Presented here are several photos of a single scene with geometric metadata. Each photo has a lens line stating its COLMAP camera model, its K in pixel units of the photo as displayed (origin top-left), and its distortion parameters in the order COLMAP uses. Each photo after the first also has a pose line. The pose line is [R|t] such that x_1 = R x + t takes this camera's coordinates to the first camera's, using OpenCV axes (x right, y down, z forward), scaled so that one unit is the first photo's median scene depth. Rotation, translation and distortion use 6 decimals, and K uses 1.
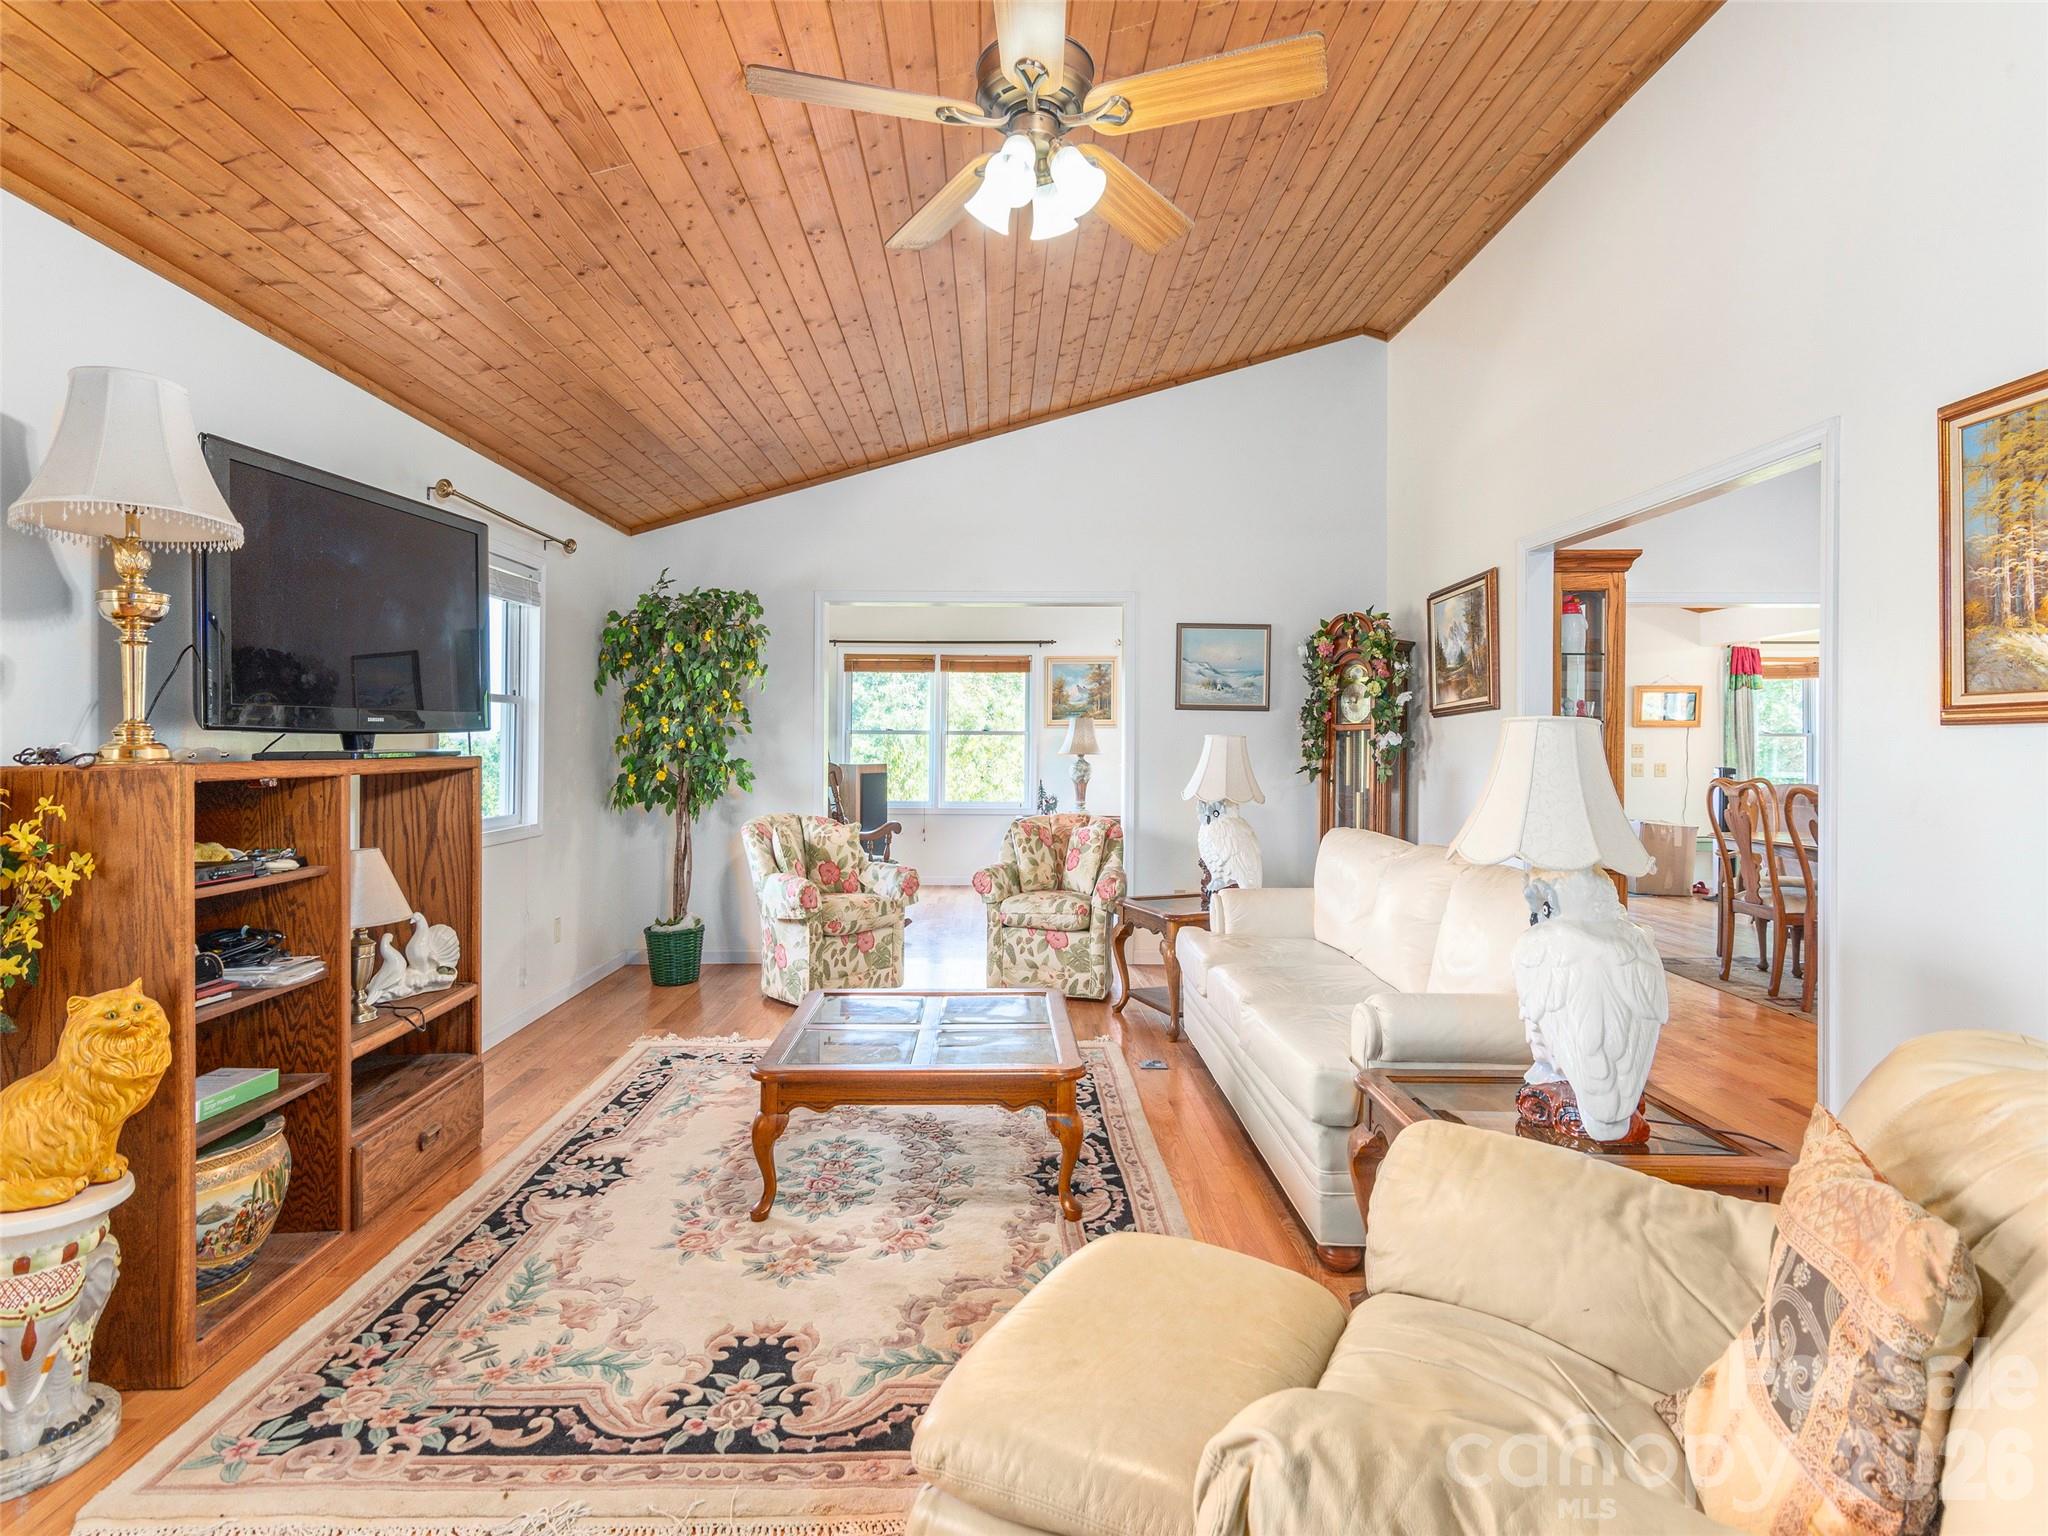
lens RADIAL K [[1007.3, 0, 1024.2], [0, 1007.3, 757.2], [0, 0, 1]] dist [0.006274, 0.000610]
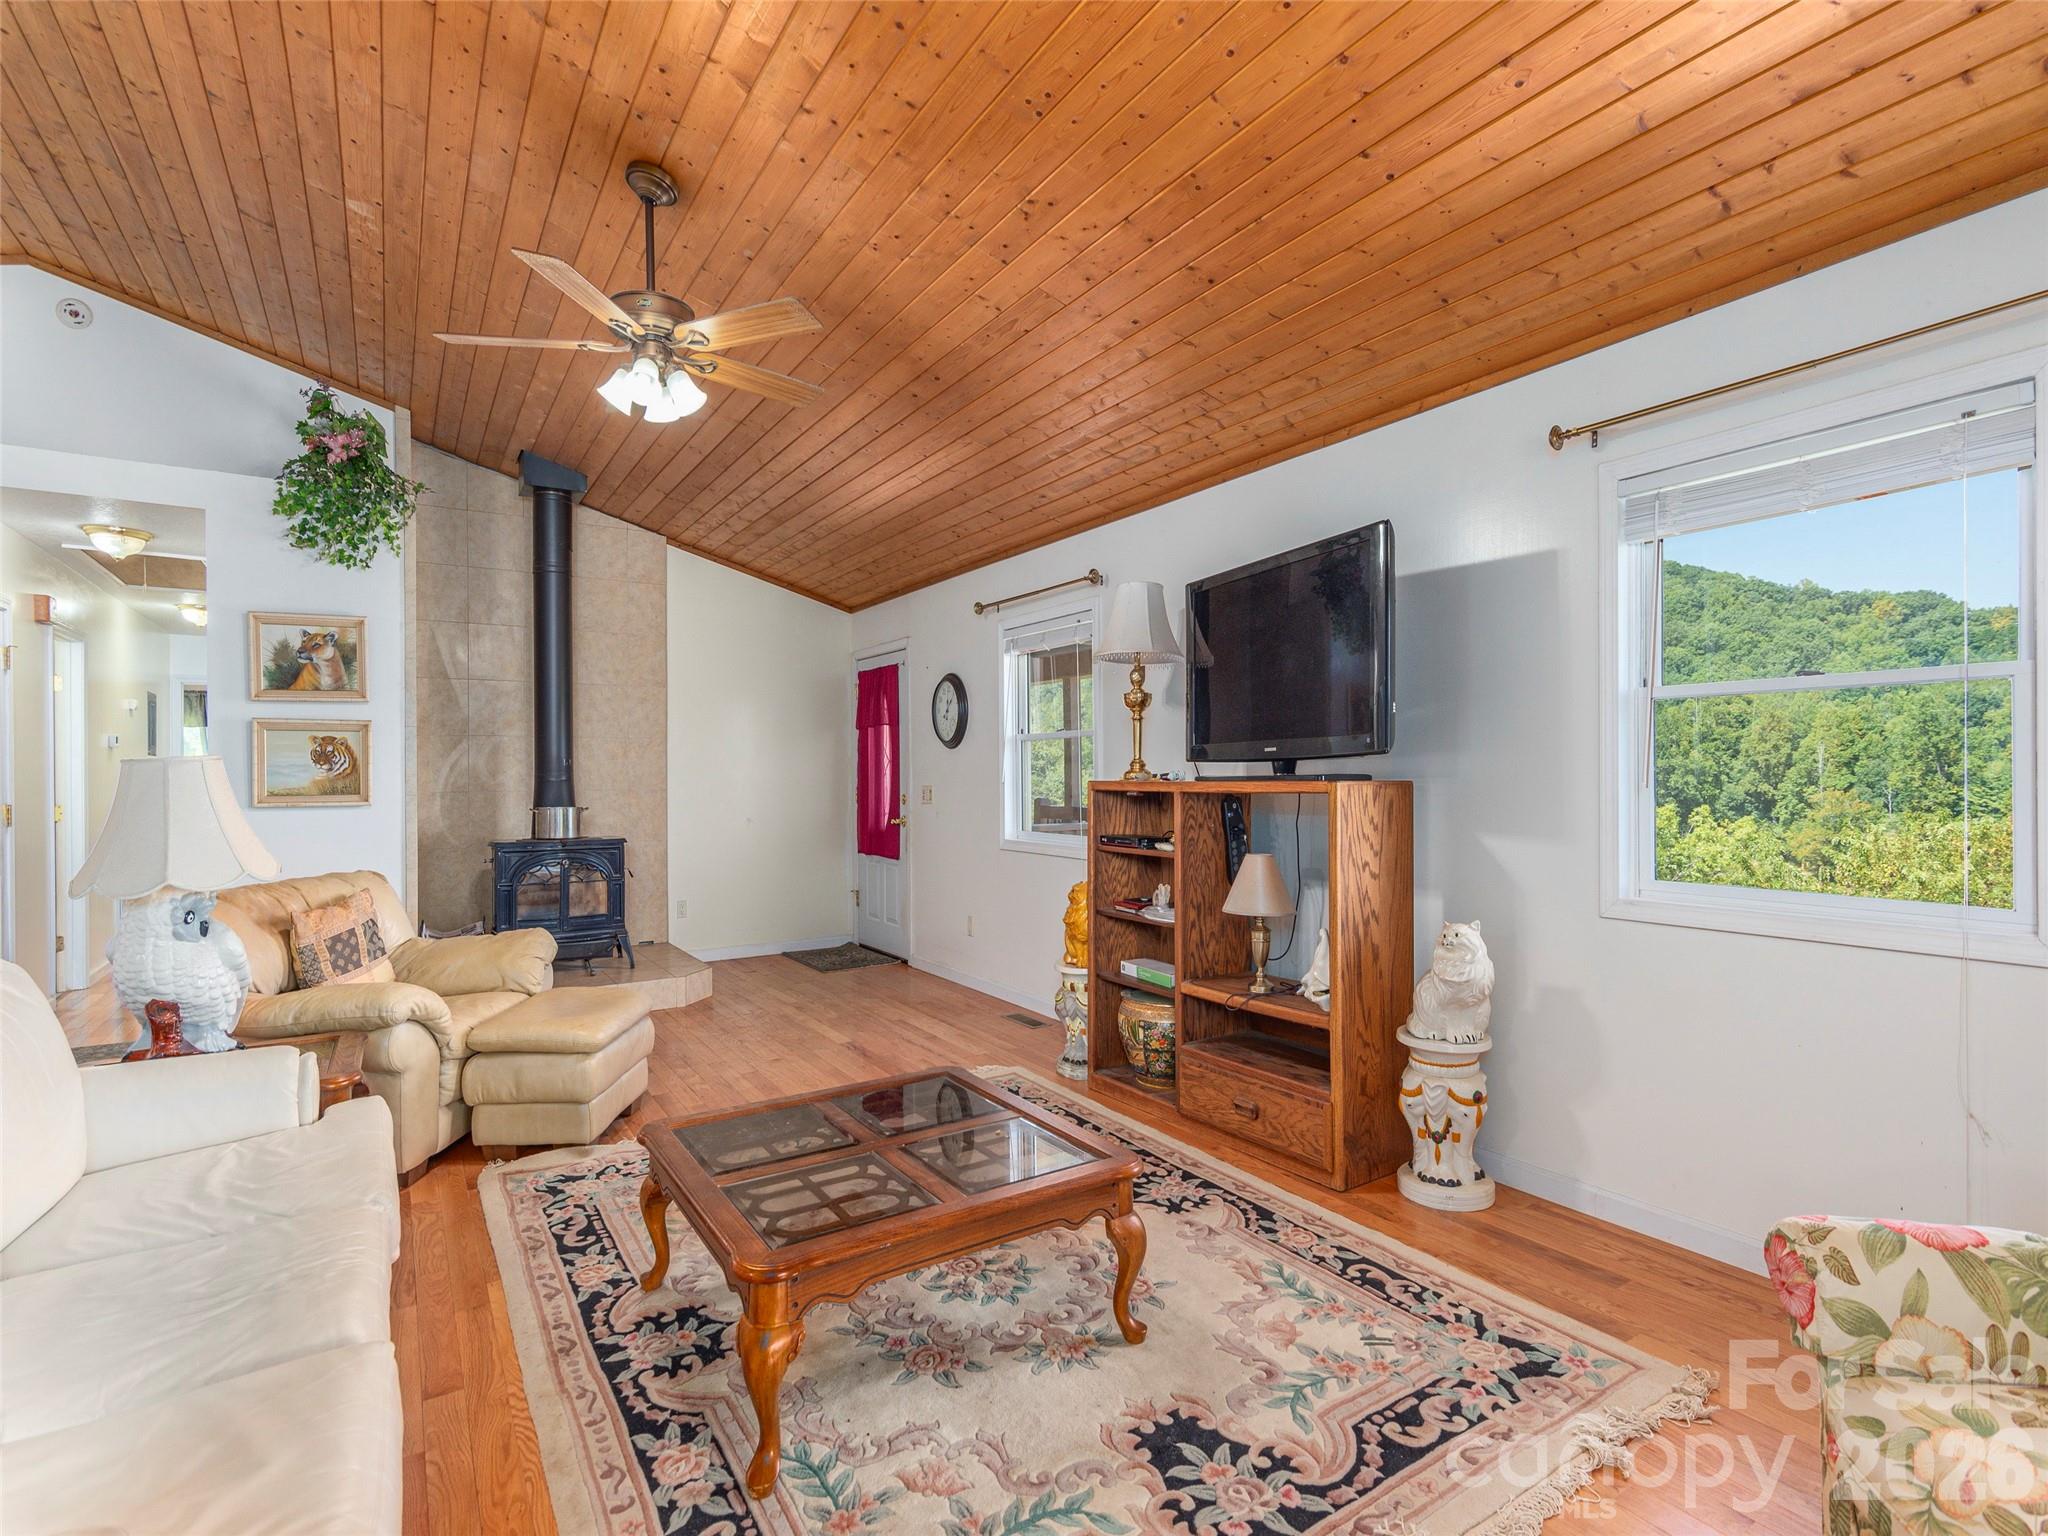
lens RADIAL K [[1007.3, 0, 1038.1], [0, 1007.3, 758.9], [0, 0, 1]] dist [0.006274, 0.000610]
pose [[-0.852245, -0.002929, -0.523135, 0.206244], [-0.001272, 0.999993, -0.003526, -0.018926], [0.523142, -0.002339, -0.852242, 1.759724]]
